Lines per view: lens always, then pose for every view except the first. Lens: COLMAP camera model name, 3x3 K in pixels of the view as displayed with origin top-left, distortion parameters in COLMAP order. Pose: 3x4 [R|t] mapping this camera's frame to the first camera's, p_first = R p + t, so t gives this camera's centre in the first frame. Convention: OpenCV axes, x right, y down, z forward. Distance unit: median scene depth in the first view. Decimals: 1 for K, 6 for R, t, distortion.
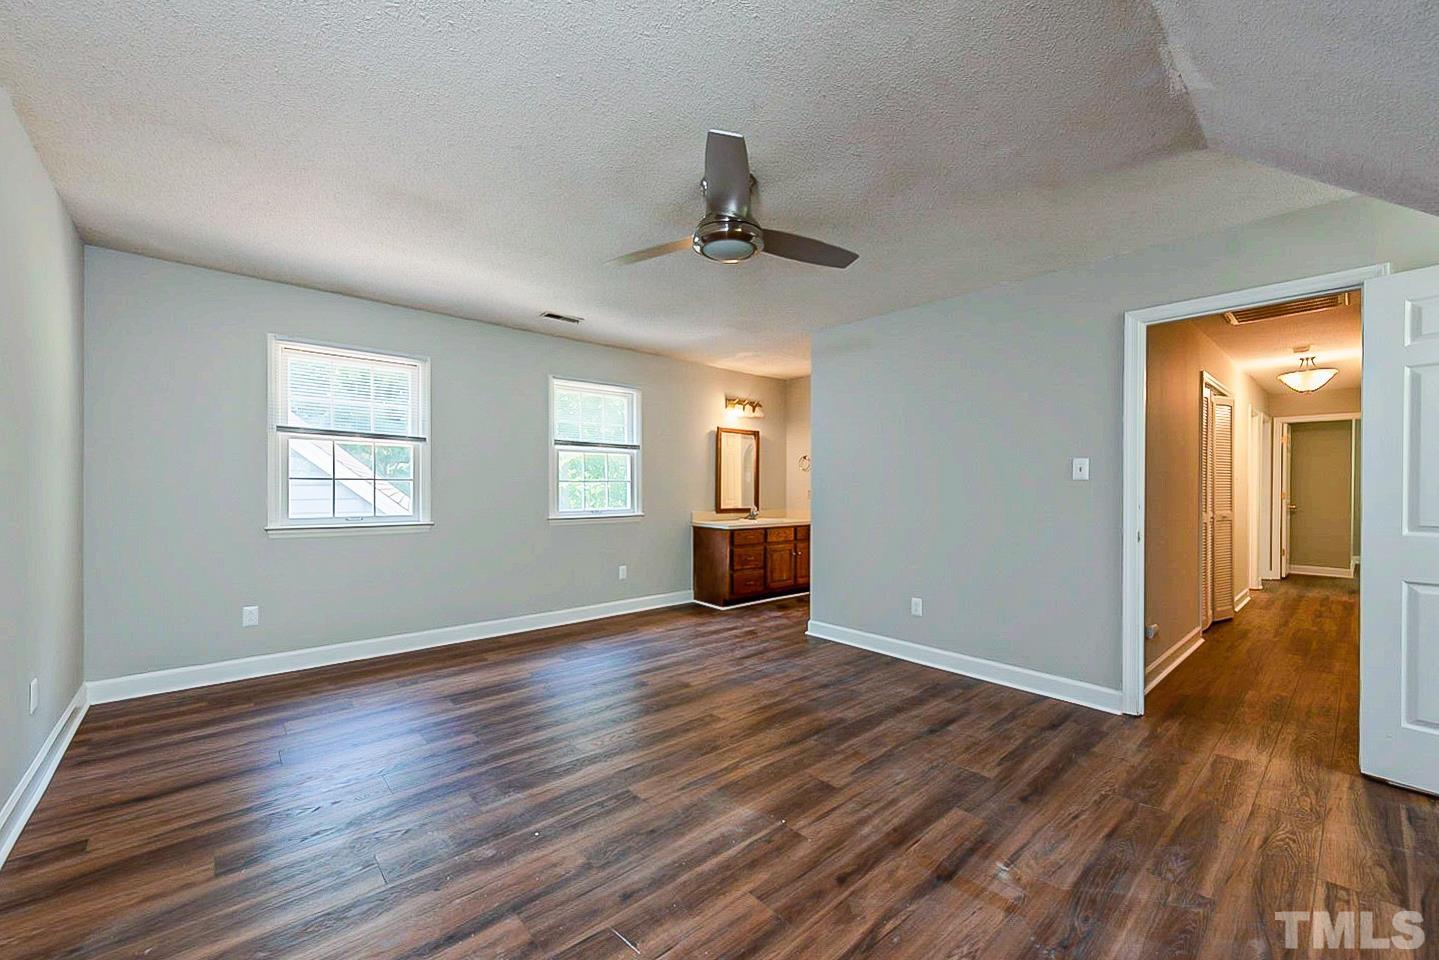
lens RADIAL K [[562.3, 0, 715.4], [0, 562.3, 481.9], [0, 0, 1]] dist [0.019803, -0.005804]
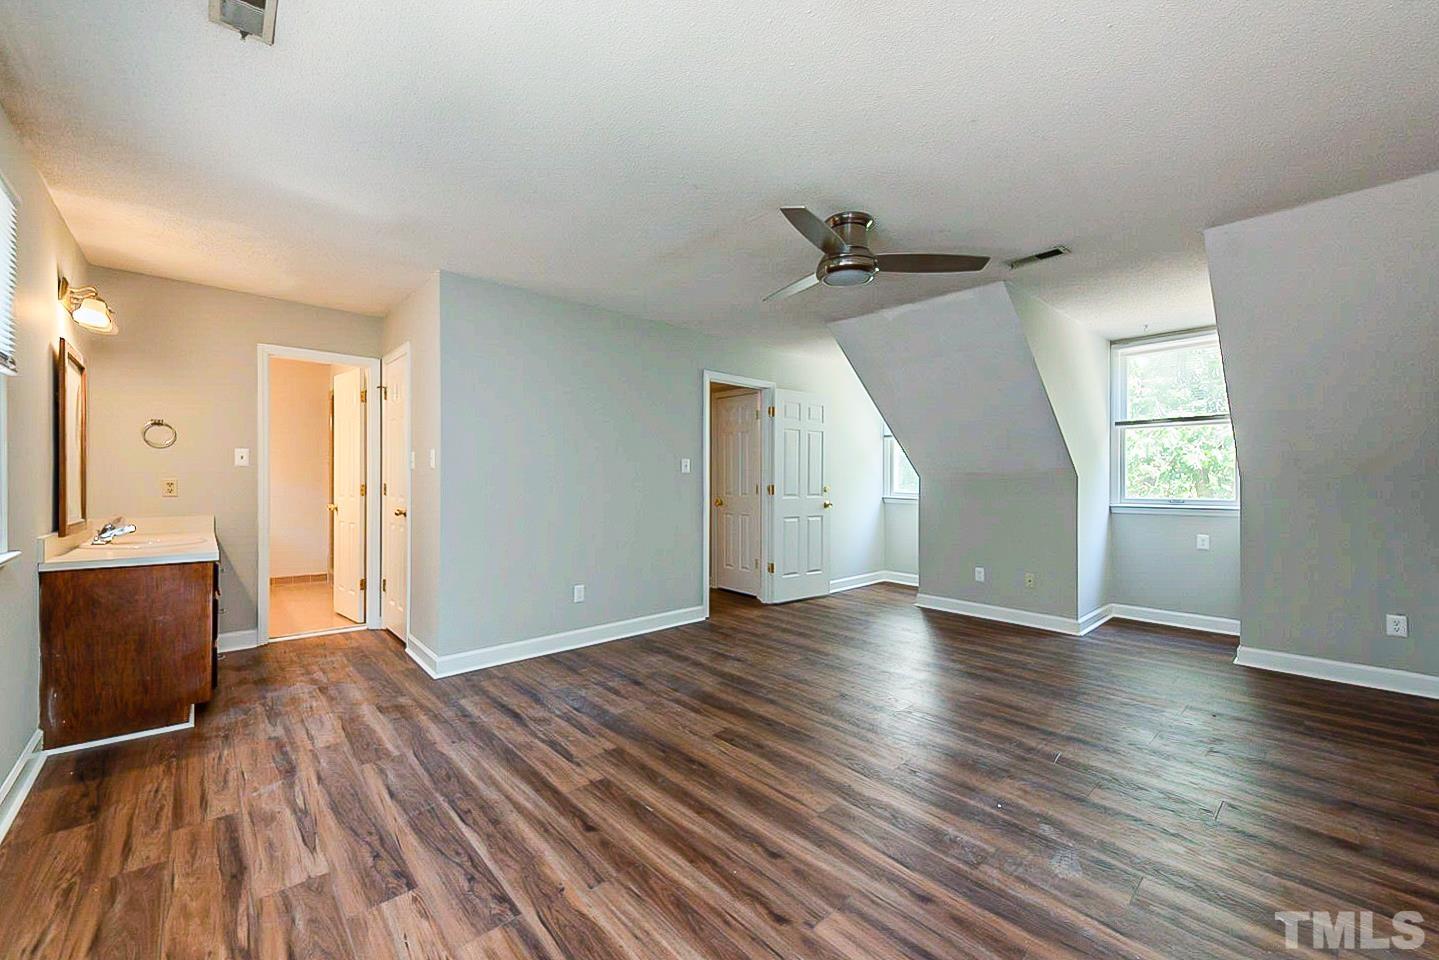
lens RADIAL K [[562.3, 0, 715.4], [0, 562.3, 481.9], [0, 0, 1]] dist [0.019803, -0.005804]
pose [[-0.011575, -0.009488, 0.999888, -0.824500], [-0.013226, 0.999869, 0.009335, 0.003830], [-0.999846, -0.013116, -0.011699, 0.932689]]
